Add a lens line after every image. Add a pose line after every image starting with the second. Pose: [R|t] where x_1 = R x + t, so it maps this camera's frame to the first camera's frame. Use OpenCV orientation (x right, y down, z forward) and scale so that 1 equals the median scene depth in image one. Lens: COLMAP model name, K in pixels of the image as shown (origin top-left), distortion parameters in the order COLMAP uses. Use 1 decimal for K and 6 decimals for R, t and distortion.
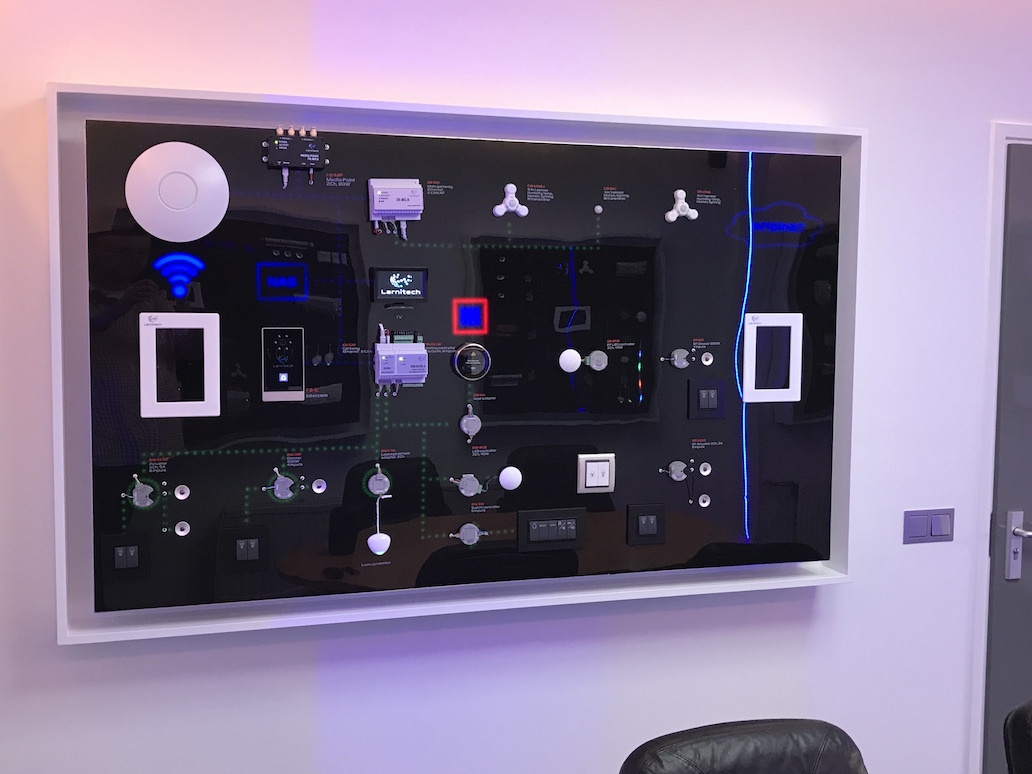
lens RADIAL K [[1207.6, 0, 516.3], [0, 1207.6, 387.5], [0, 0, 1]] dist [0.063391, 0.000000]
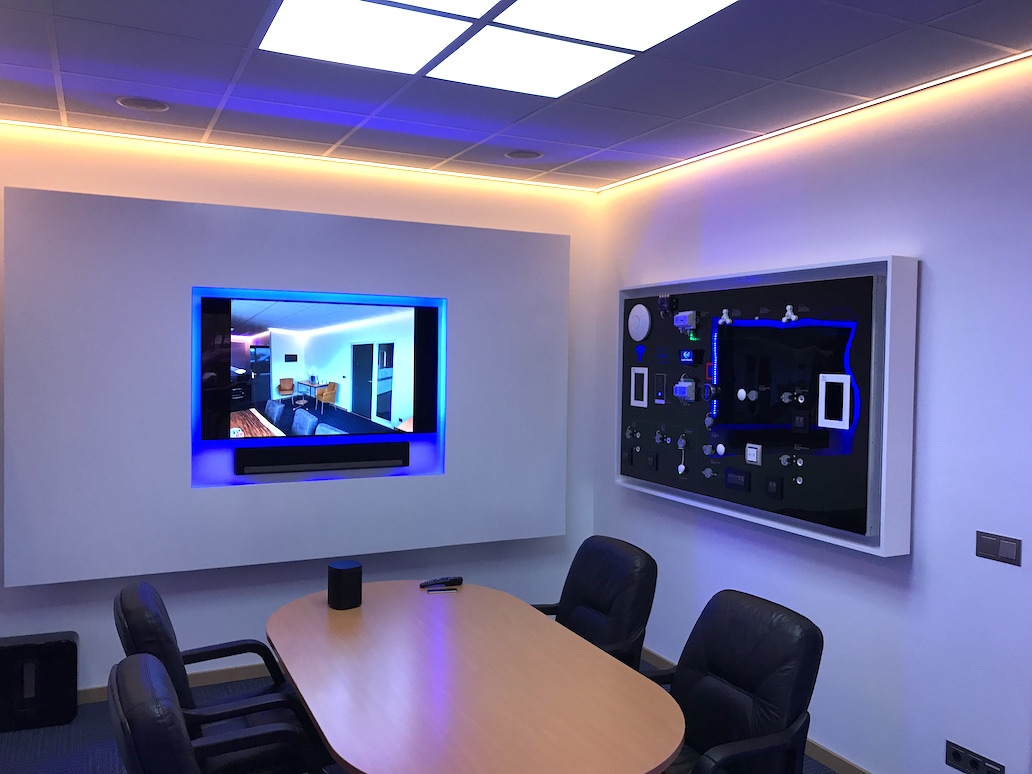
lens RADIAL K [[844.9, 0, 516.9], [0, 844.9, 384.3], [0, 0, 1]] dist [0.004351, -0.000521]
pose [[0.131435, 0.029798, -0.990877, 1.348701], [-0.097533, 0.995087, 0.016987, -0.026180], [0.986515, 0.094411, 0.133696, 0.436609]]
